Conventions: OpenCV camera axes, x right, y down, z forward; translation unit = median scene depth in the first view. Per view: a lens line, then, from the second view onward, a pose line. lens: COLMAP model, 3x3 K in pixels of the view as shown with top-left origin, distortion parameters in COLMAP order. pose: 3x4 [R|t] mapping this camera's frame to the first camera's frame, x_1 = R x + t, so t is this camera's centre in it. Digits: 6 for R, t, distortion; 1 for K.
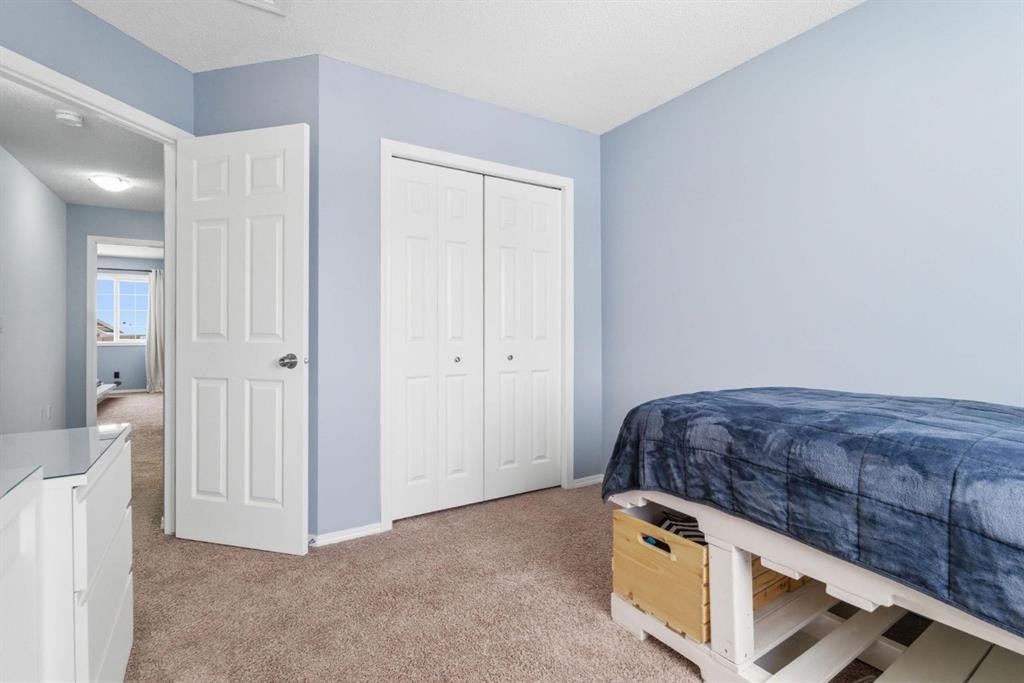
lens RADIAL K [[466.8, 0, 511.8], [0, 466.8, 338.9], [0, 0, 1]] dist [0.000358, 0.000118]
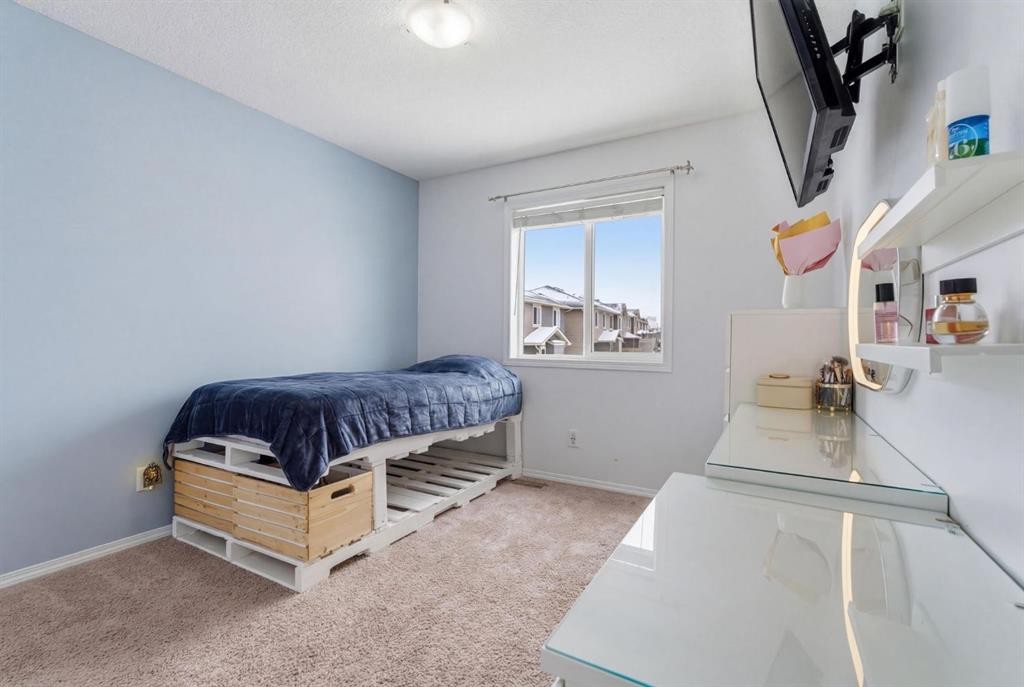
lens RADIAL K [[466.8, 0, 511.6], [0, 466.8, 342.6], [0, 0, 1]] dist [0.000358, 0.000118]
pose [[-0.461857, -0.004438, 0.886944, -1.303259], [-0.000832, 0.999989, 0.004571, -0.007682], [-0.886954, 0.001373, -0.461855, 1.377666]]
